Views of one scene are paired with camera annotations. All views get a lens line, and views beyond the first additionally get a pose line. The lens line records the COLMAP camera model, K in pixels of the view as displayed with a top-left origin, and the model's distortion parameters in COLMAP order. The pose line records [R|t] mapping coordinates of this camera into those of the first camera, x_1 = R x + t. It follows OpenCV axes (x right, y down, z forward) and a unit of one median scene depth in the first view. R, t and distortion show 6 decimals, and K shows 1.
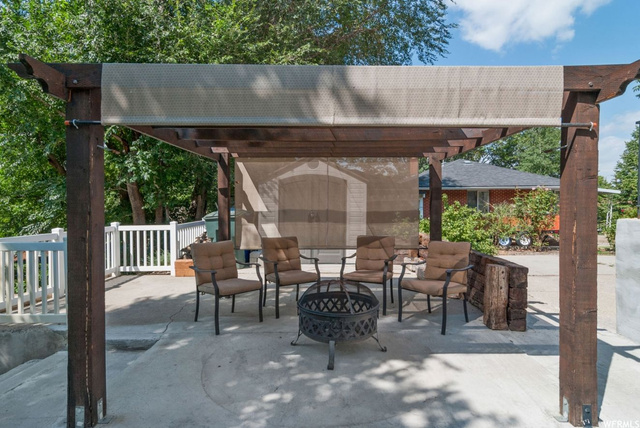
lens RADIAL K [[356.7, 0, 321.6], [0, 356.7, 212.7], [0, 0, 1]] dist [-0.000144, 0.000107]
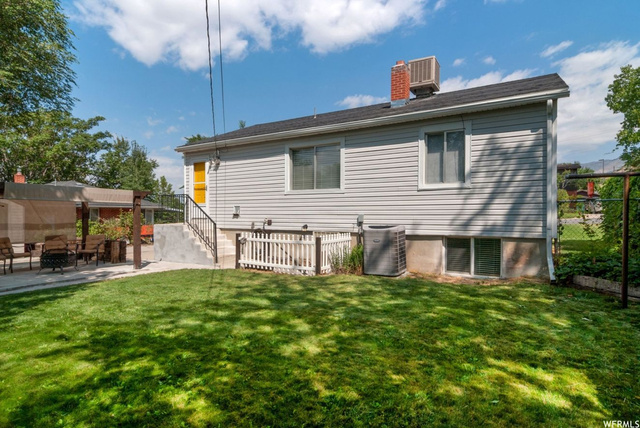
lens RADIAL K [[356.7, 0, 324.9], [0, 356.7, 217.2], [0, 0, 1]] dist [-0.000144, 0.000107]
pose [[0.518382, 0.000402, 0.855149, -0.645424], [0.018003, 0.999773, -0.011383, 0.009079], [-0.854959, 0.021296, 0.518257, -1.142746]]
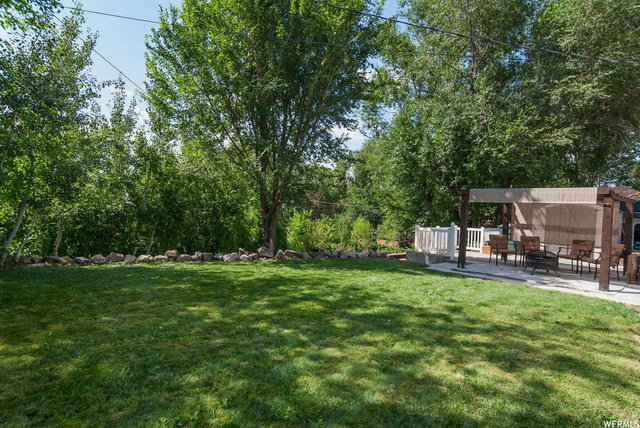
lens RADIAL K [[356.7, 0, 320.7], [0, 356.7, 211.3], [0, 0, 1]] dist [-0.000144, 0.000107]
pose [[0.685719, 0.031340, -0.727192, 0.455598], [-0.055413, 0.998421, -0.009224, 0.004039], [0.725754, 0.046621, 0.686372, -1.138315]]
